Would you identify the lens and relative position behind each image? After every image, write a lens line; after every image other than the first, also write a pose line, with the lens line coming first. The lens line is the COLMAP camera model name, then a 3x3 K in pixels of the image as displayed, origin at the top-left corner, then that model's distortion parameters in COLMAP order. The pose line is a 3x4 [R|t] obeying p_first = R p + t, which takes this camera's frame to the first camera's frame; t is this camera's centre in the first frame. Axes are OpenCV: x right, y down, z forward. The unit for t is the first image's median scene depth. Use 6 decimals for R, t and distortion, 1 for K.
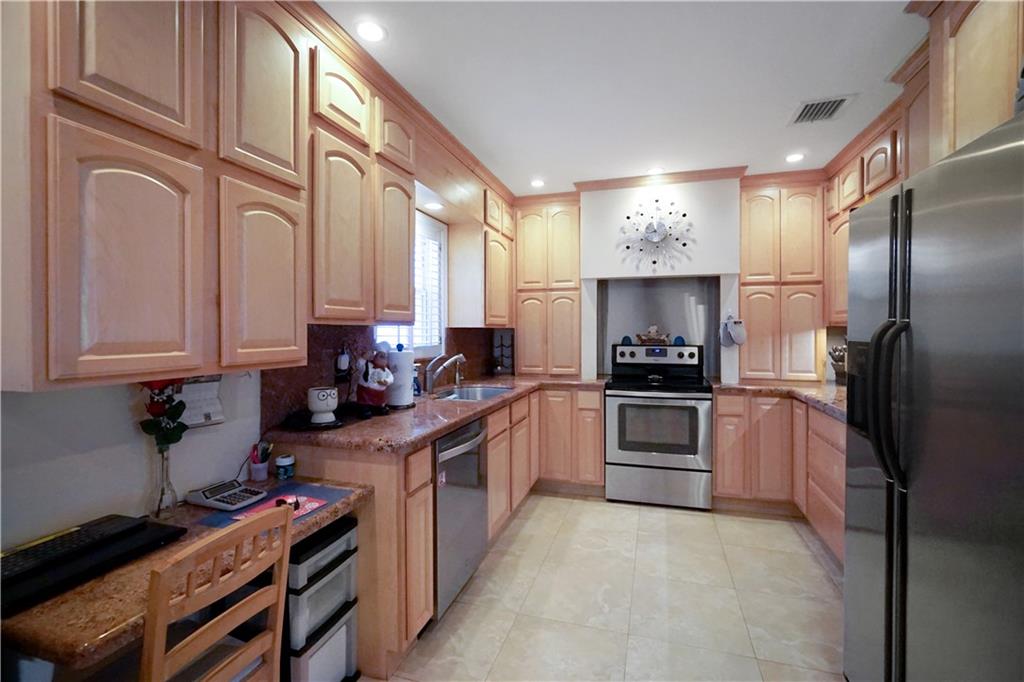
lens RADIAL K [[453.2, 0, 506.3], [0, 453.2, 331.3], [0, 0, 1]] dist [-0.012118, 0.005517]
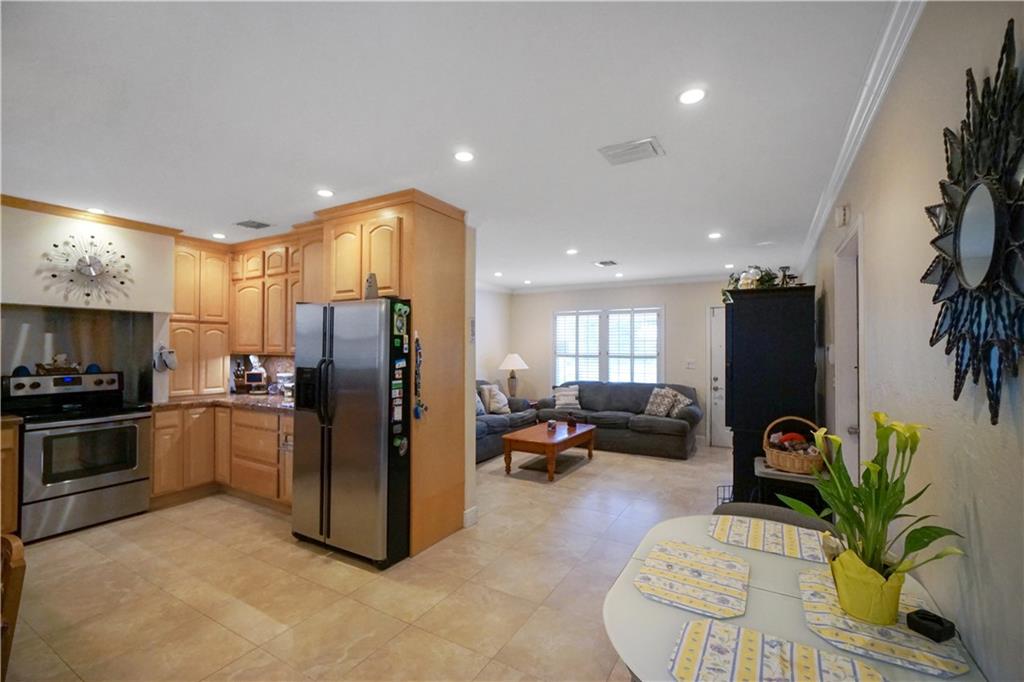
lens RADIAL K [[453.2, 0, 522.1], [0, 453.2, 338.8], [0, 0, 1]] dist [-0.012118, 0.005517]
pose [[0.206708, 0.018019, 0.978237, -0.492814], [-0.000537, 0.999832, -0.018303, -0.033142], [-0.978403, 0.003259, 0.206683, -0.201031]]
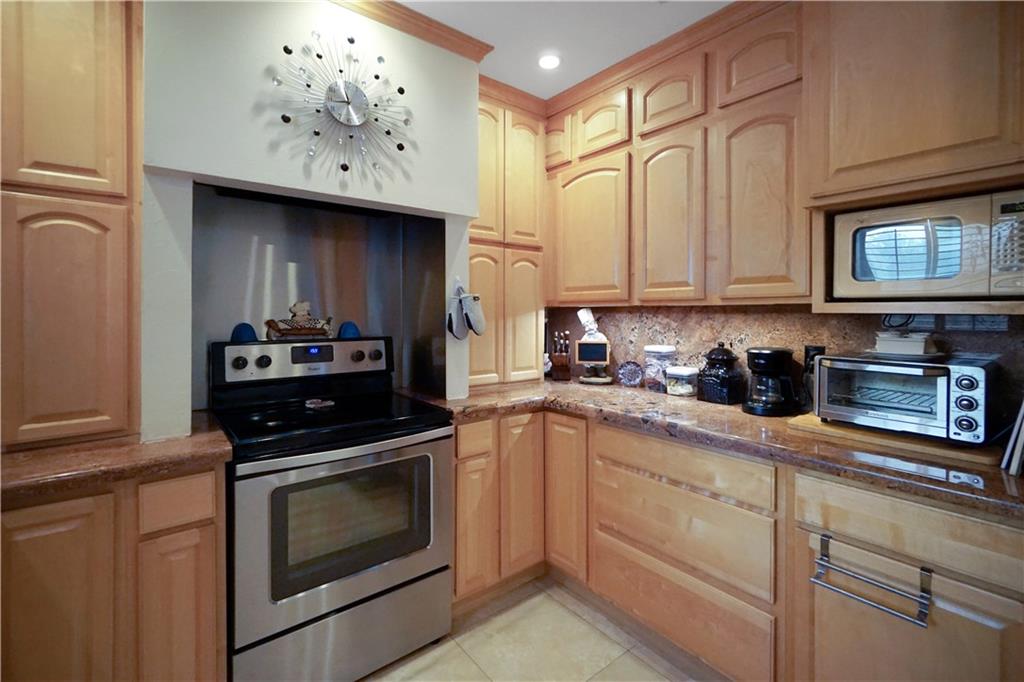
lens RADIAL K [[453.2, 0, 512.4], [0, 453.2, 313.2], [0, 0, 1]] dist [-0.012118, 0.005517]
pose [[0.547366, -0.000080, 0.836893, 0.028138], [-0.000628, 1.000000, 0.000506, -0.000225], [-0.836893, -0.000803, 0.547366, 0.607987]]
